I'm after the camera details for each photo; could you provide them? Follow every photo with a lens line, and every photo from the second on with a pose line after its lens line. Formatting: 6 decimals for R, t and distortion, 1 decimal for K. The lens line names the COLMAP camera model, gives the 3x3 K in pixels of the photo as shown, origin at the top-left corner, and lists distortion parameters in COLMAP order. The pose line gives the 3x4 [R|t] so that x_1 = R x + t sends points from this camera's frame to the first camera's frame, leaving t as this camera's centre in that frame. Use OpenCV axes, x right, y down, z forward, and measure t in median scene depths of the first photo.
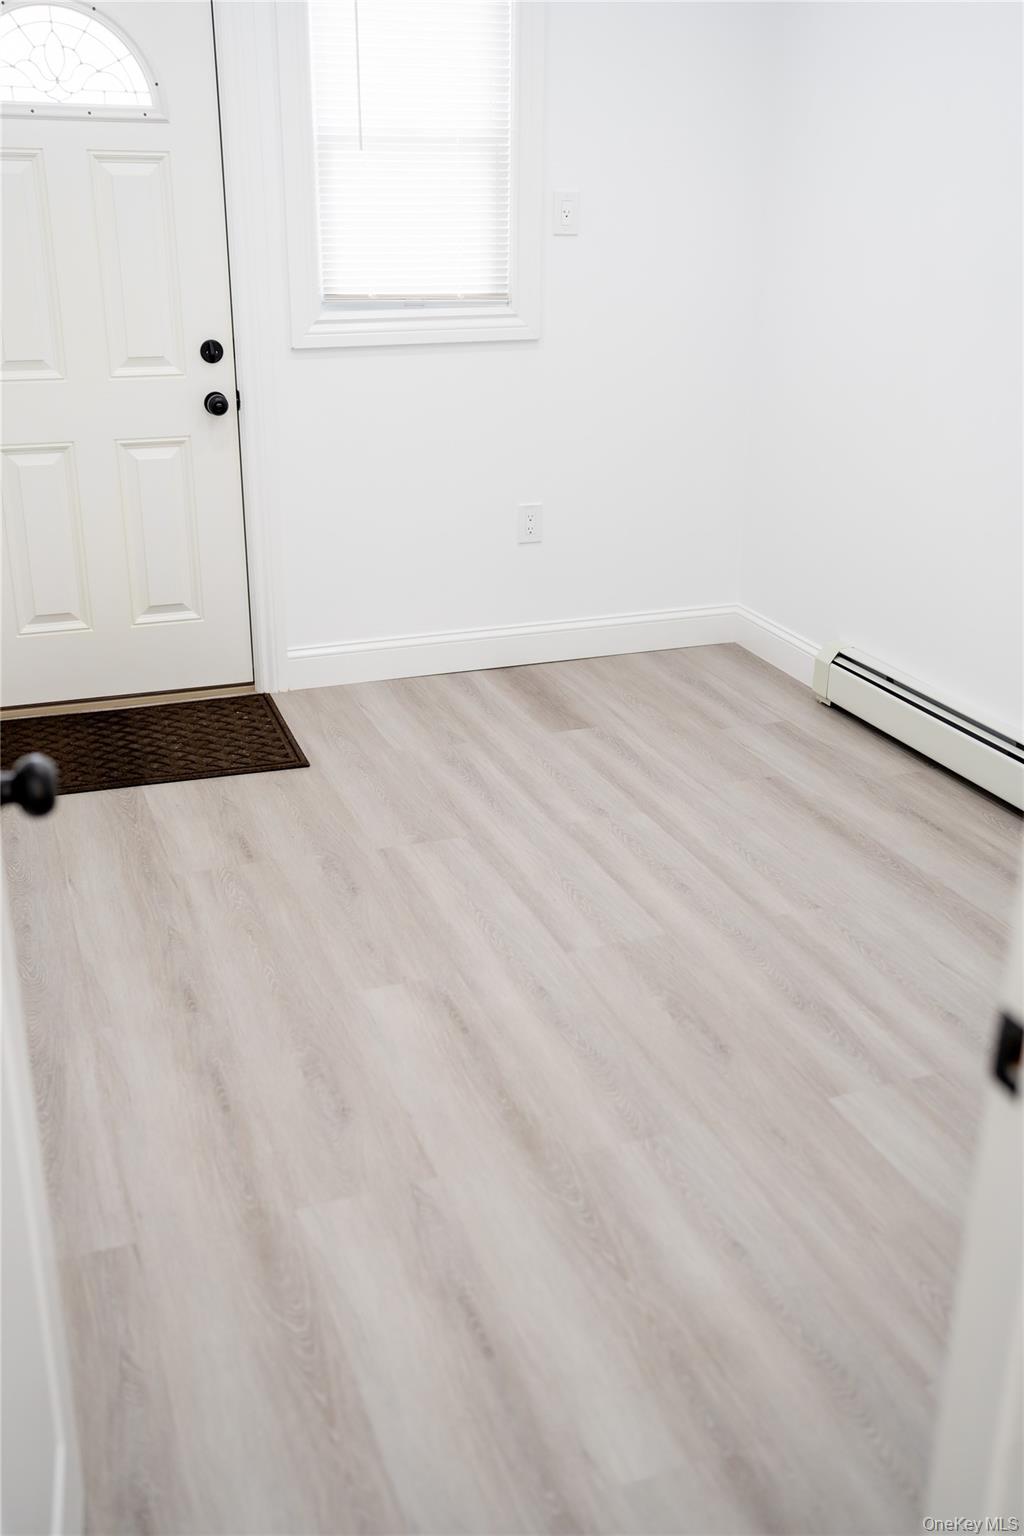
lens RADIAL K [[1480.7, 0, 525.6], [0, 1480.7, 779.7], [0, 0, 1]] dist [0.003793, 0.000000]
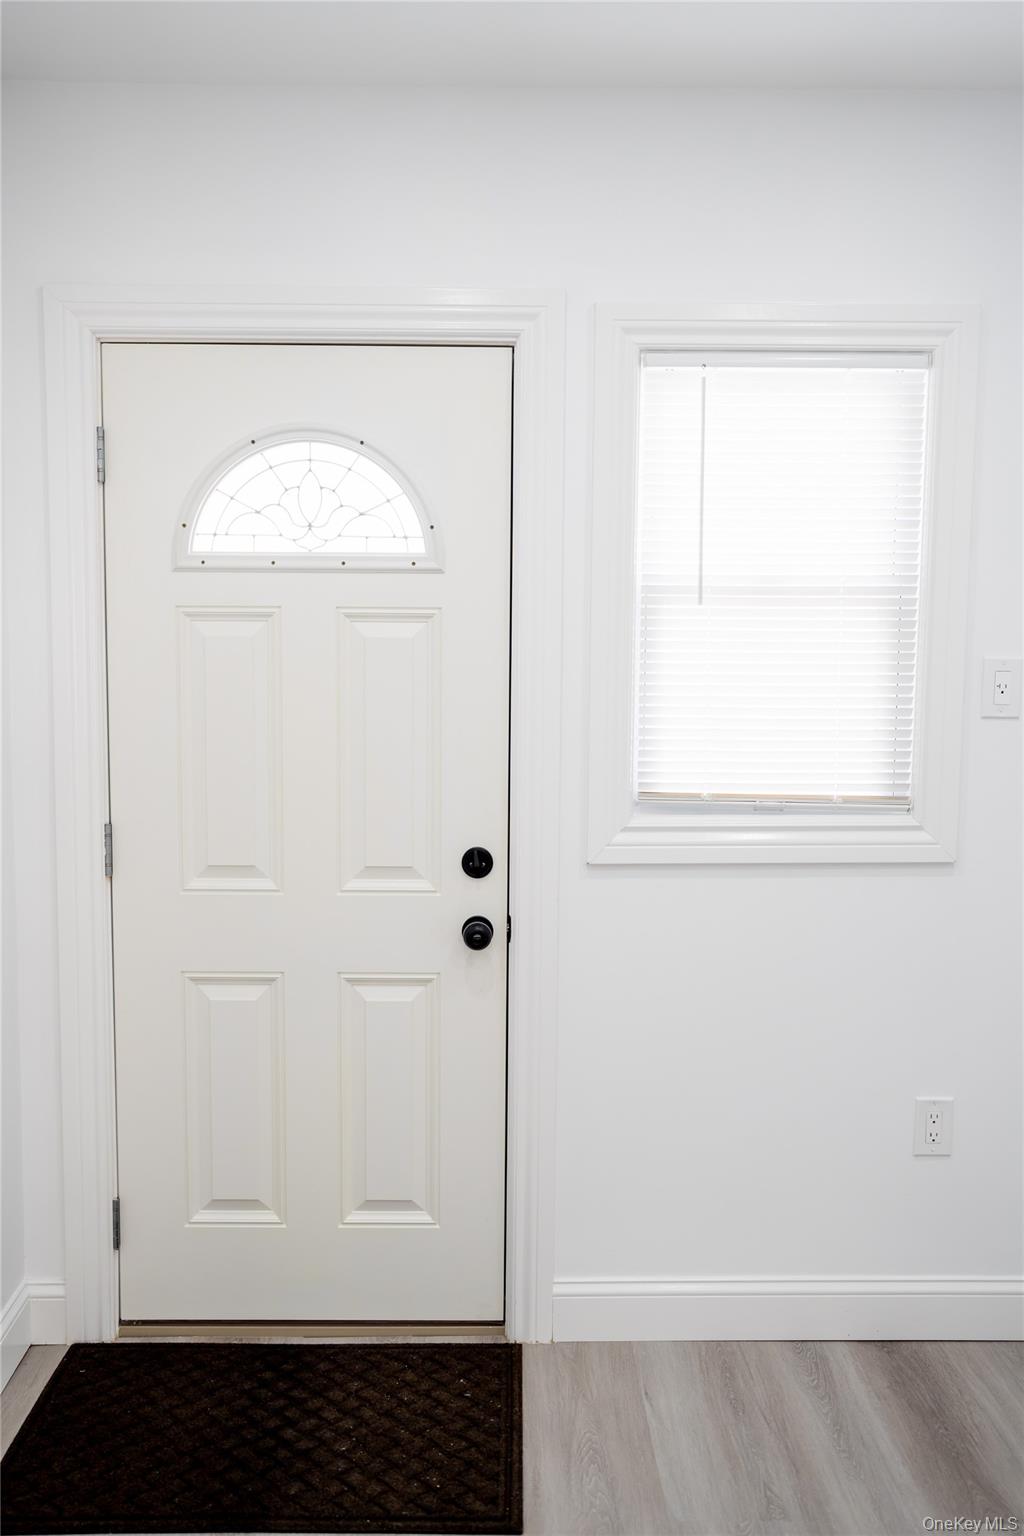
lens RADIAL K [[1480.7, 0, 497.9], [0, 1480.7, 775.3], [0, 0, 1]] dist [0.003793, 0.000000]
pose [[0.942866, 0.033273, -0.331506, 0.036618], [-0.123078, 0.959404, -0.253764, -0.144733], [0.309604, 0.280067, 0.908685, 0.325297]]
